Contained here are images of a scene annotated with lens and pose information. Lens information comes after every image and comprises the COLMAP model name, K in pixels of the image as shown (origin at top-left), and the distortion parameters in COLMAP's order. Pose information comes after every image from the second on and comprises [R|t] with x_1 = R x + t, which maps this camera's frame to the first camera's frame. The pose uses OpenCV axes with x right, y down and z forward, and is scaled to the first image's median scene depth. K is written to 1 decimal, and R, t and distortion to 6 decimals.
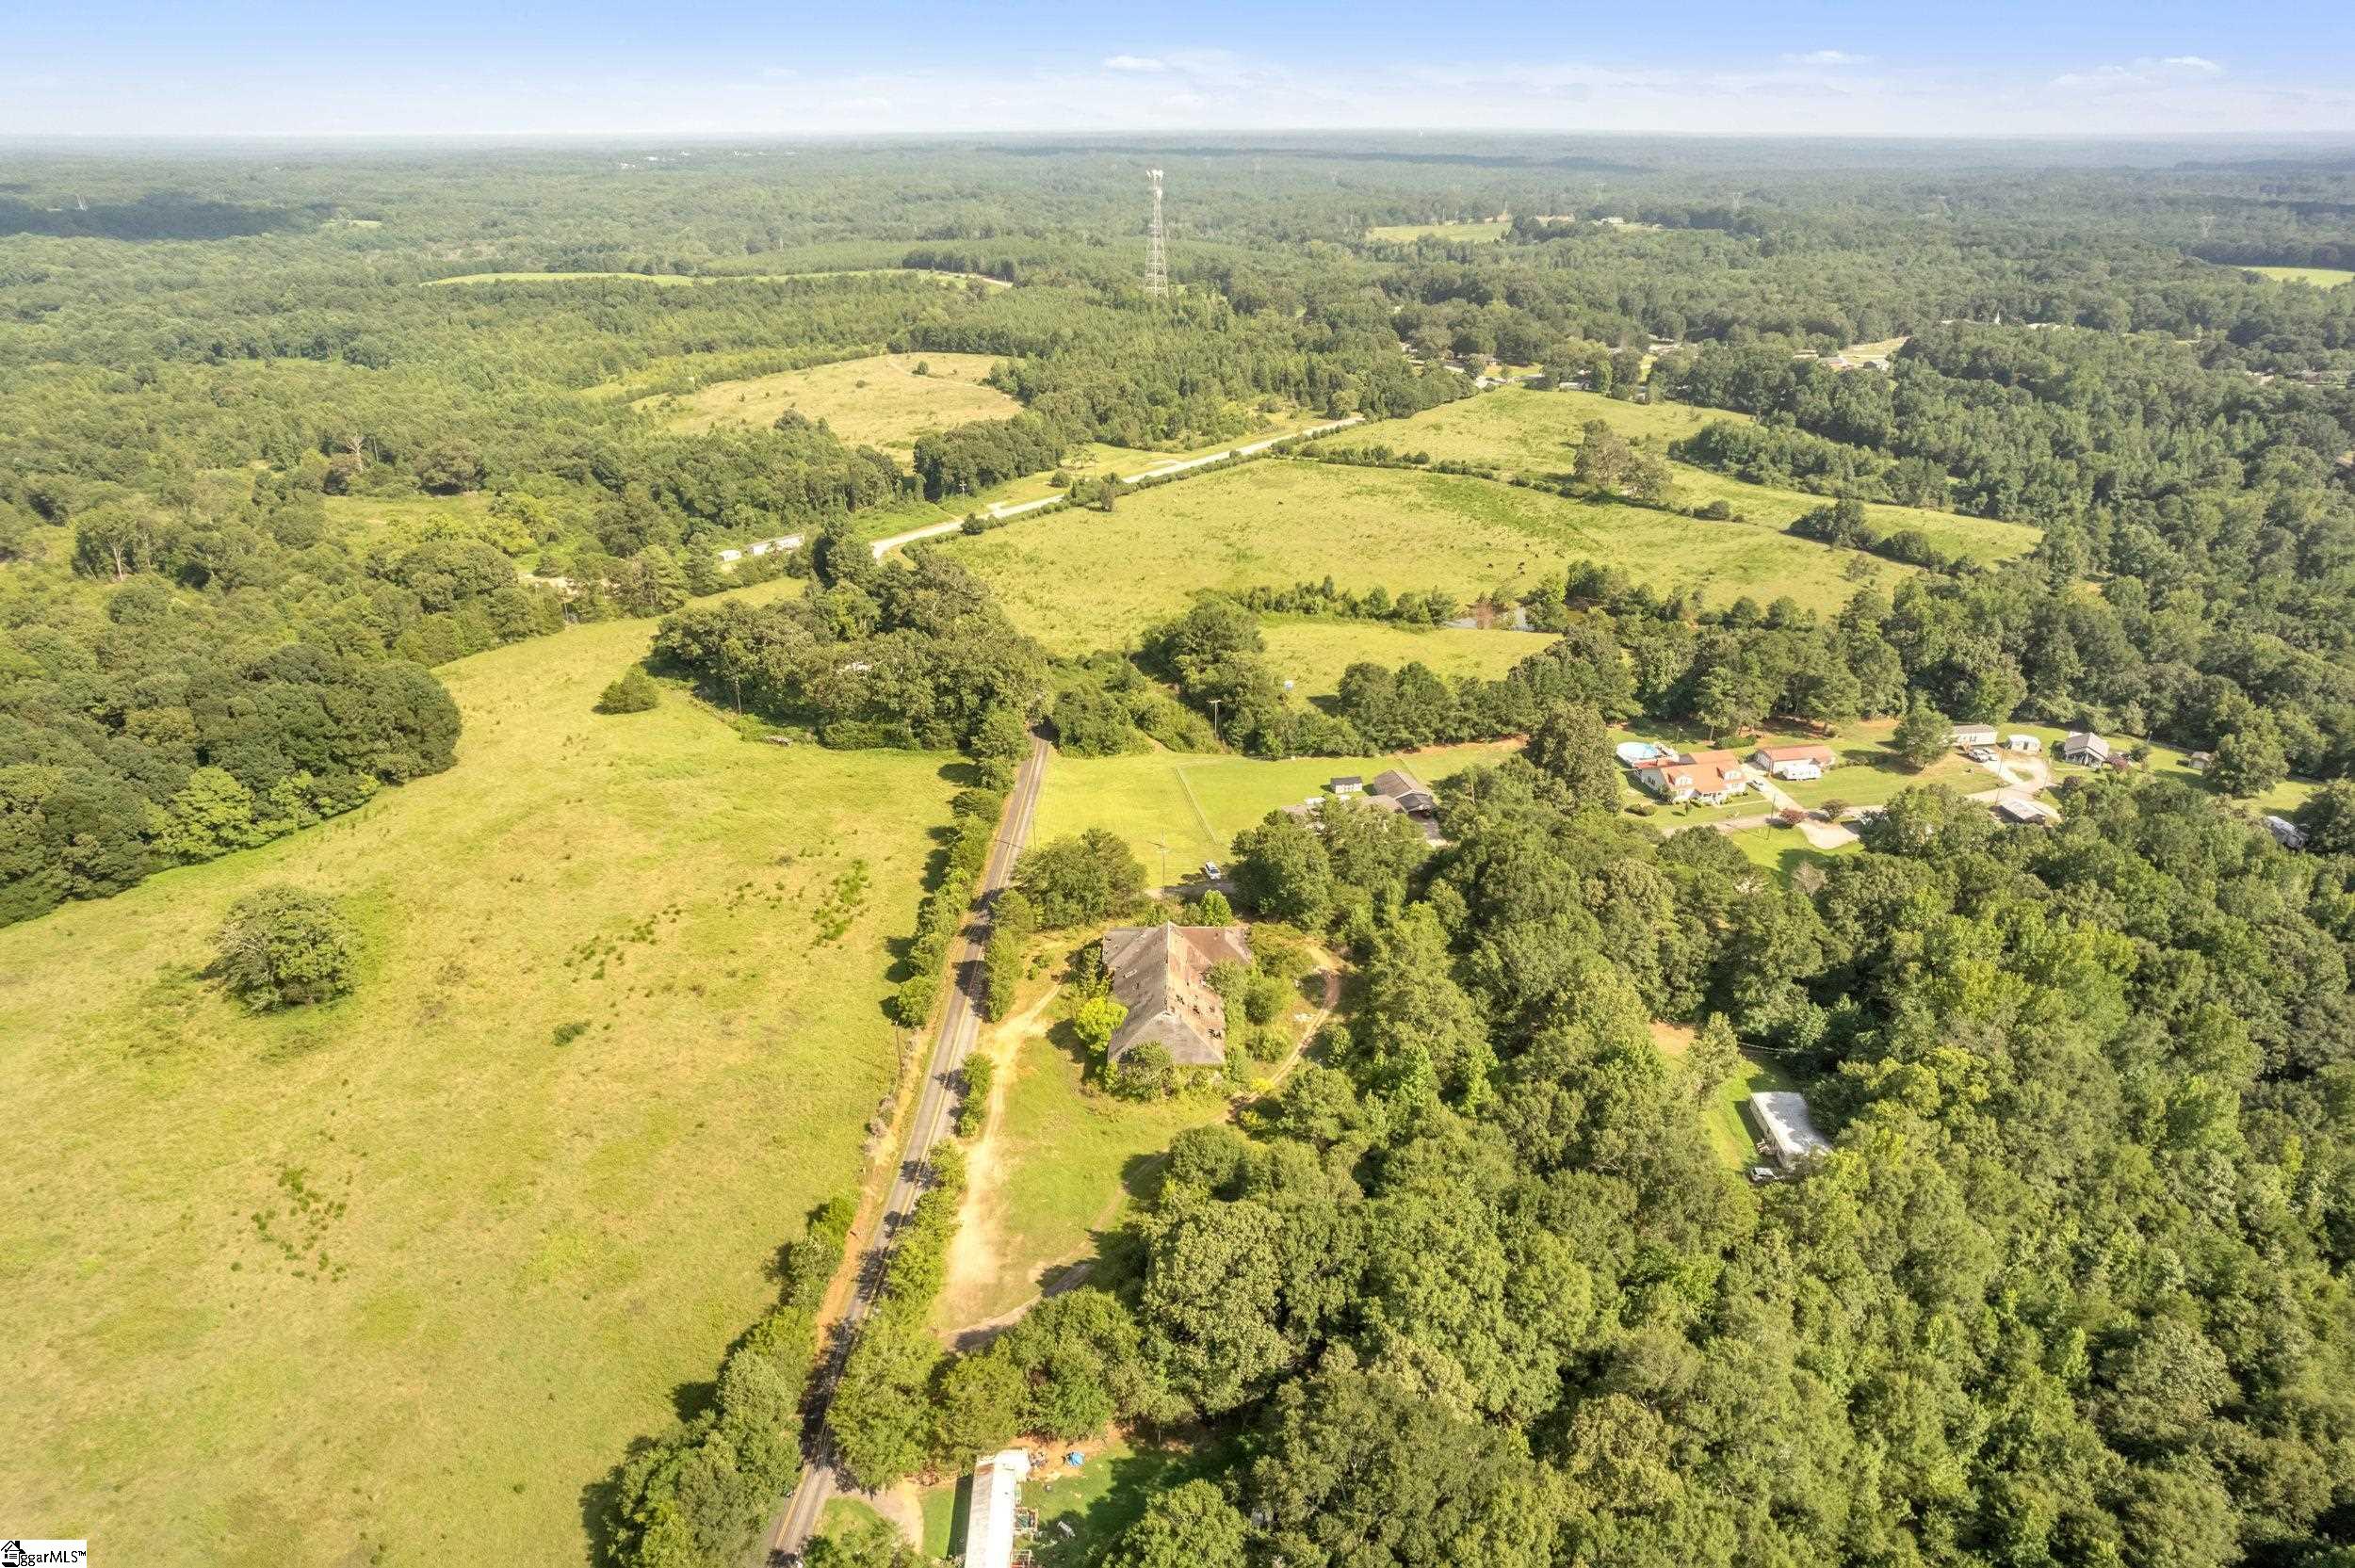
lens RADIAL K [[1519.1, 0, 1192.7], [0, 1519.1, 777.4], [0, 0, 1]] dist [-0.074571, 0.064631]
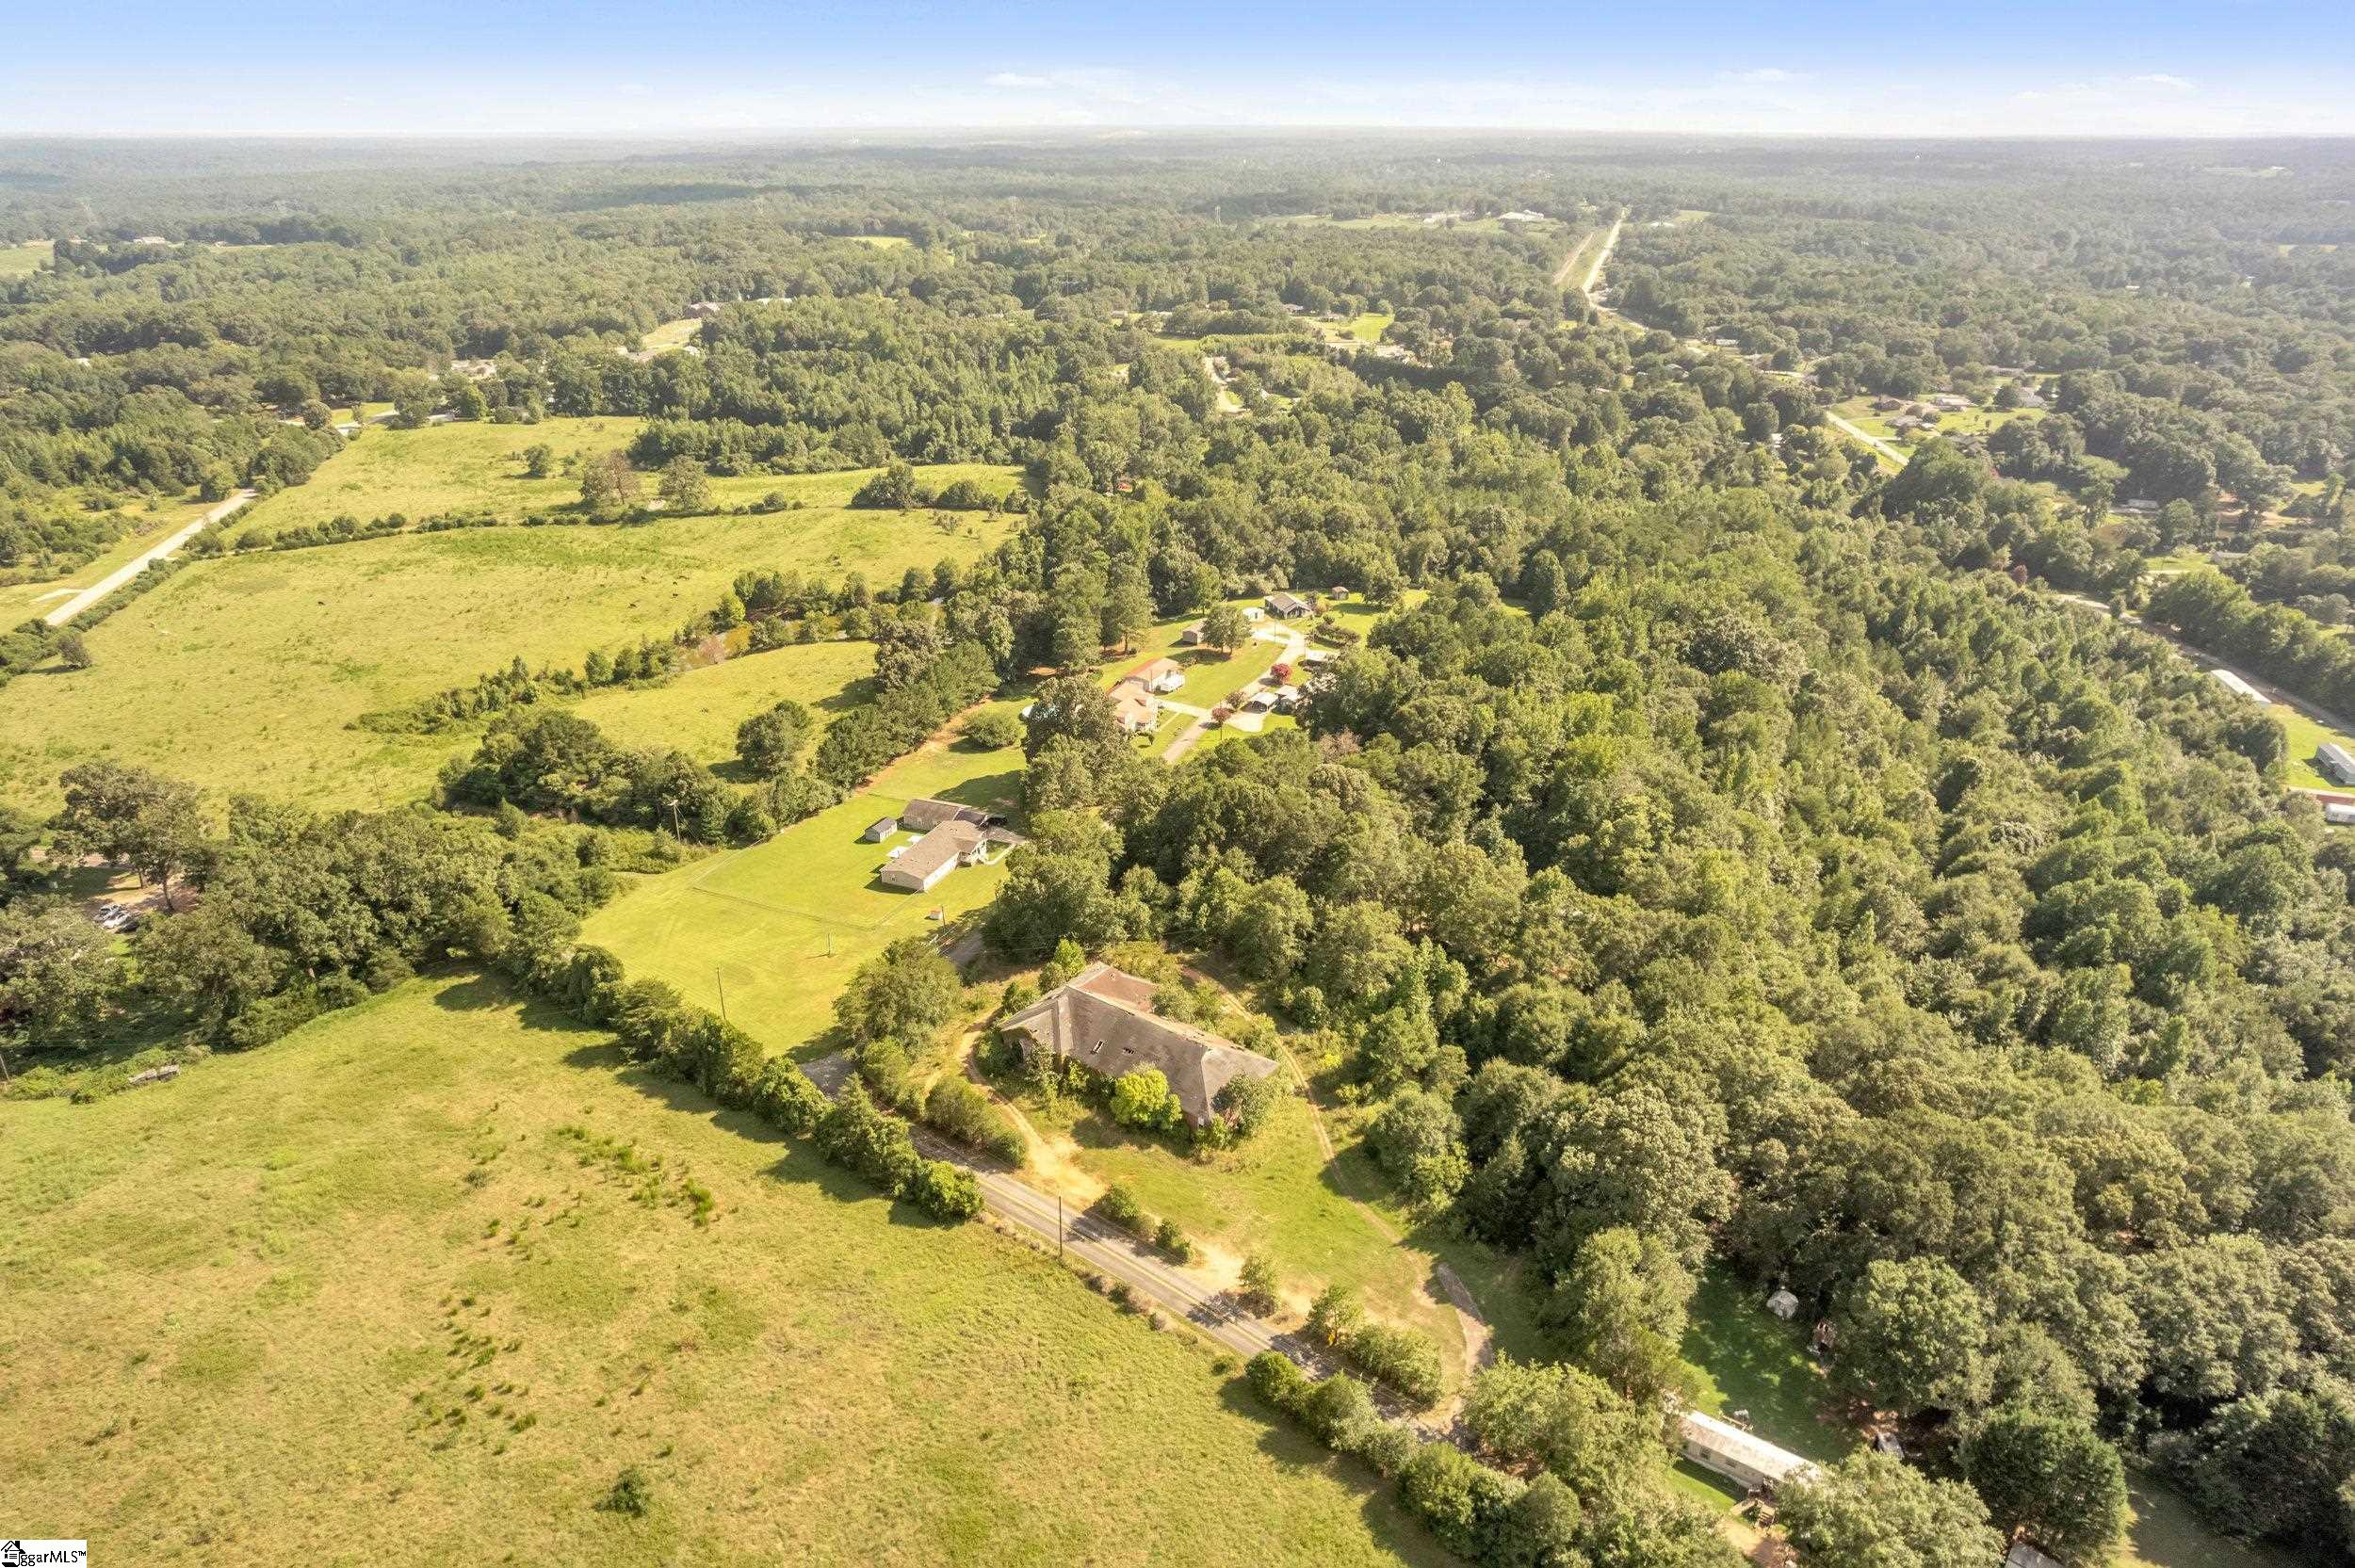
lens RADIAL K [[1519.1, 0, 1192.7], [0, 1519.1, 777.4], [0, 0, 1]] dist [-0.074571, 0.064631]
pose [[0.607585, -0.318807, 0.727463, -0.286396], [0.319186, 0.936701, 0.143918, -0.062638], [-0.727297, 0.144754, 0.670884, 0.147577]]
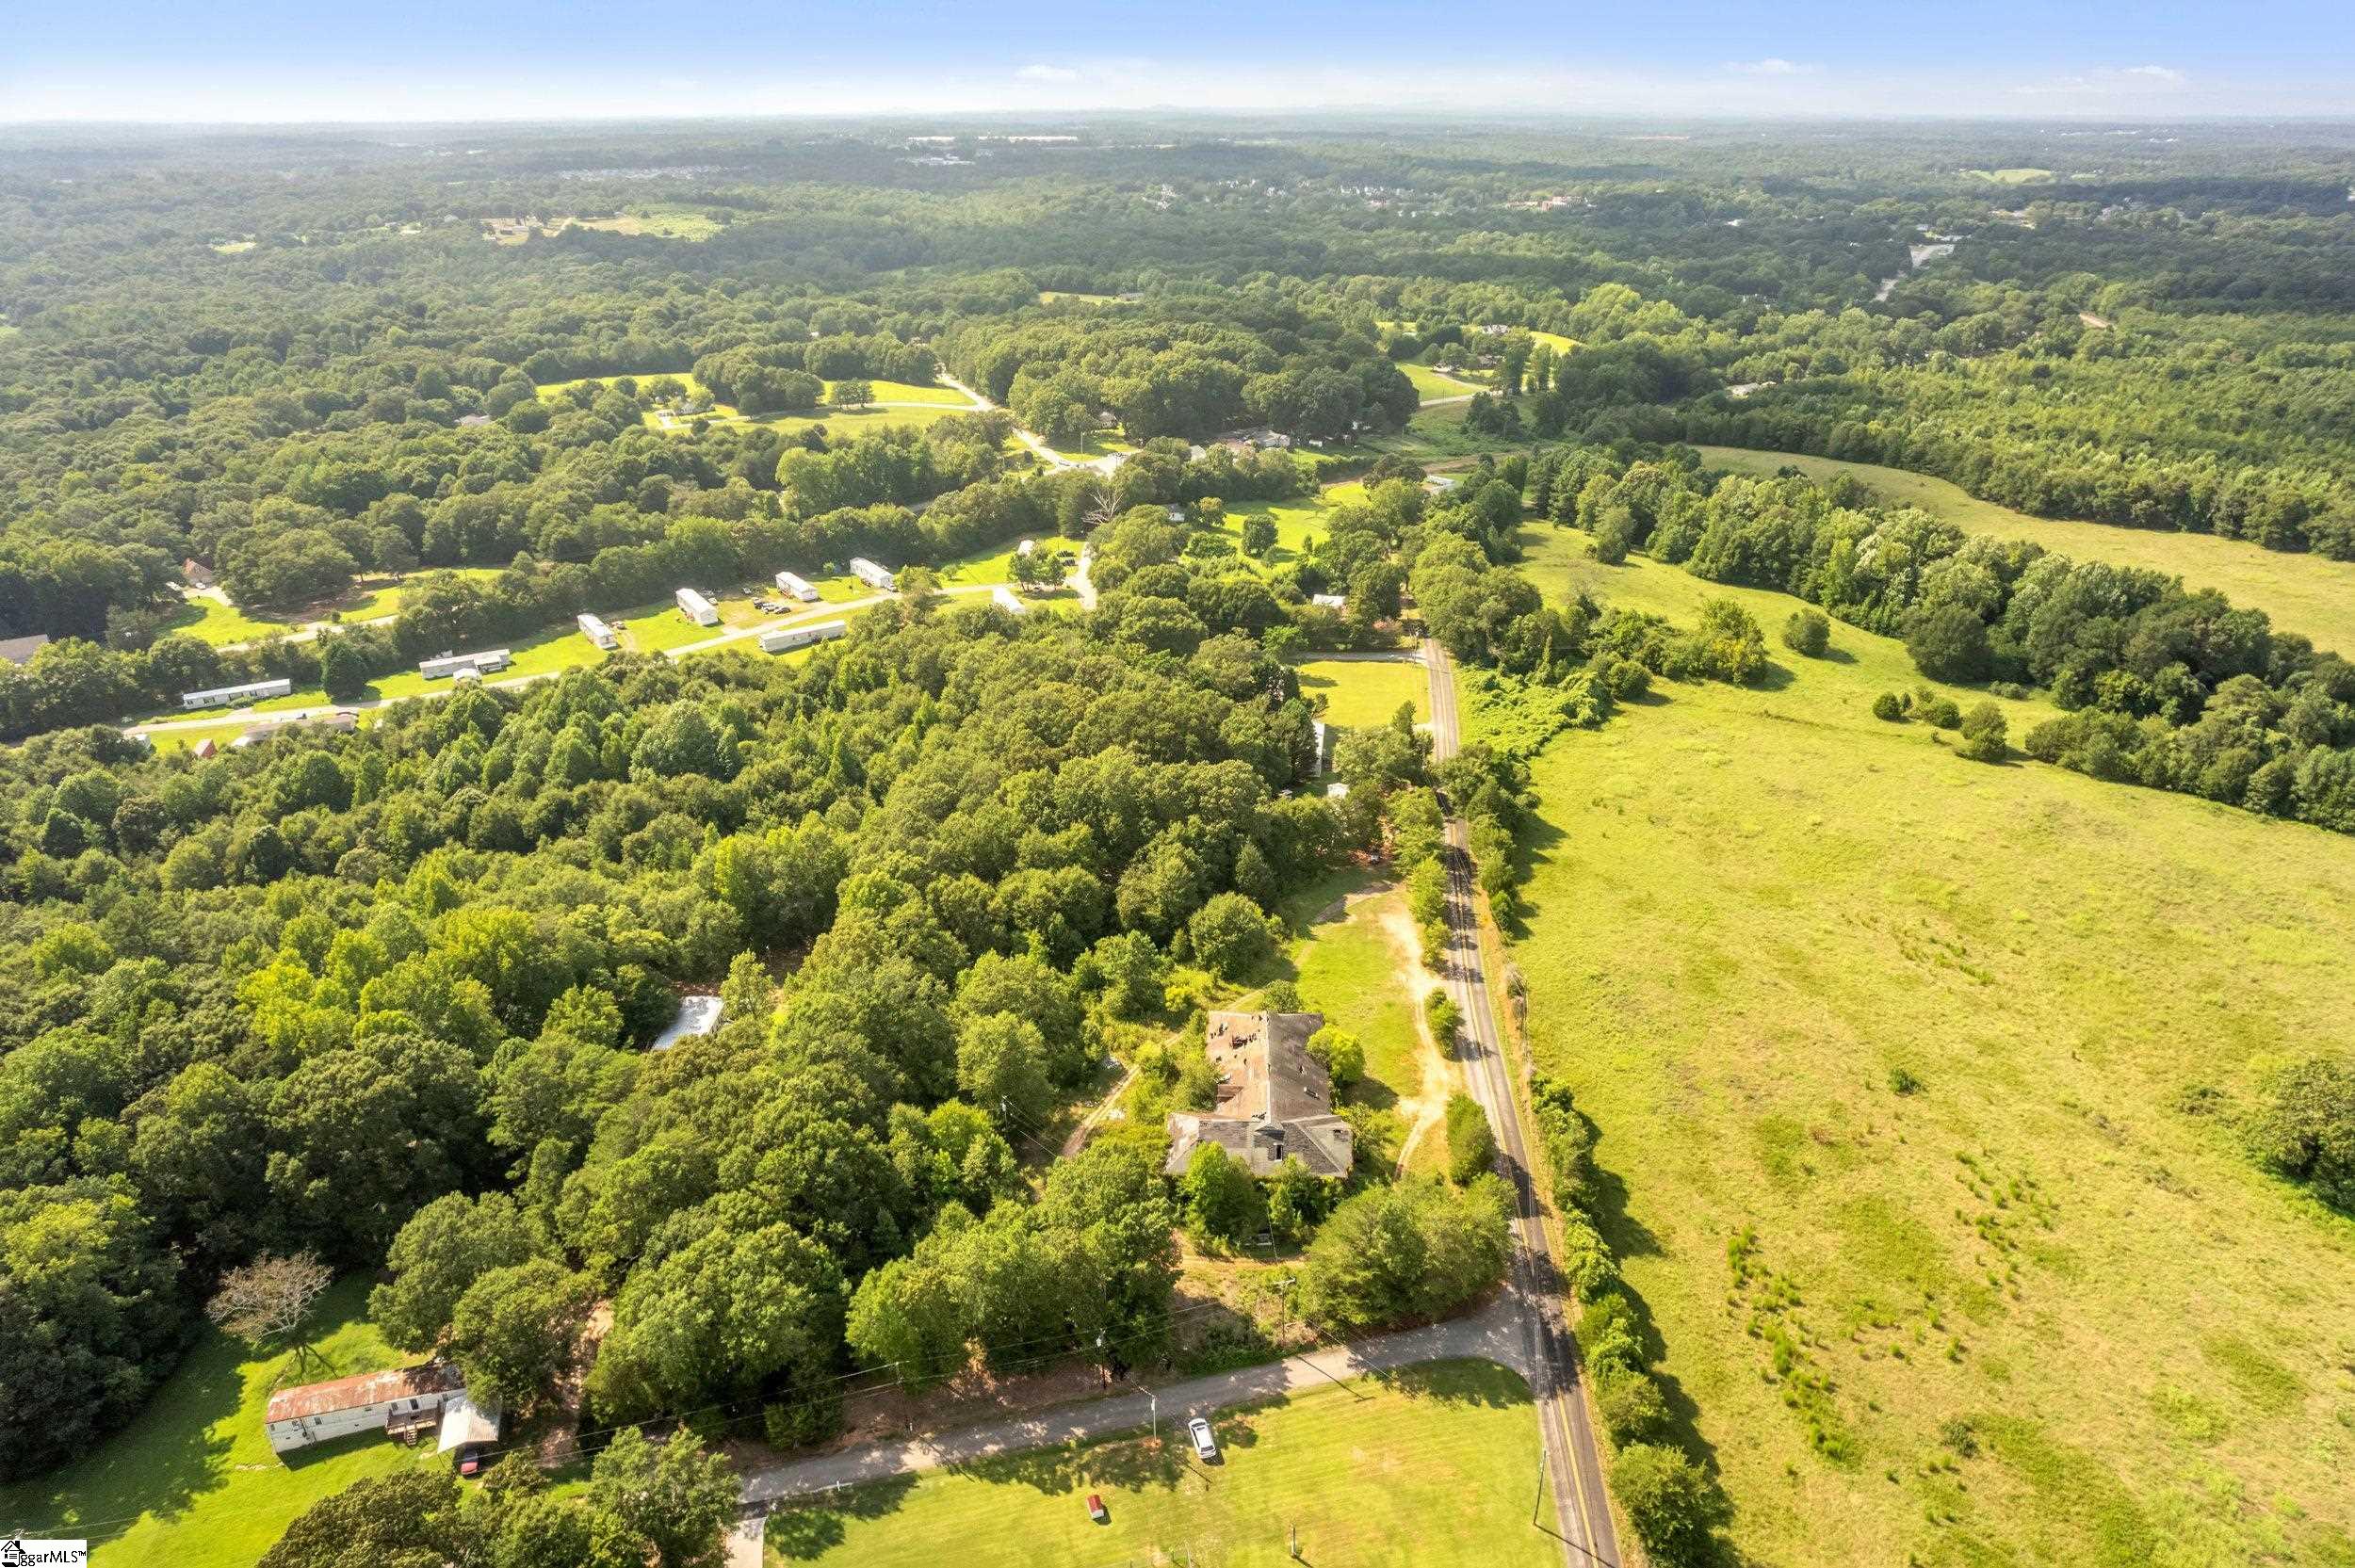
lens RADIAL K [[1465.7, 0, 1179.2], [0, 1465.7, 827.6], [0, 0, 1]] dist [-0.070118, 0.059928]
pose [[-0.999248, -0.015303, 0.035630, 0.003157], [0.017707, 0.637374, 0.770351, -0.282687], [-0.034498, 0.770403, -0.636624, 0.653782]]
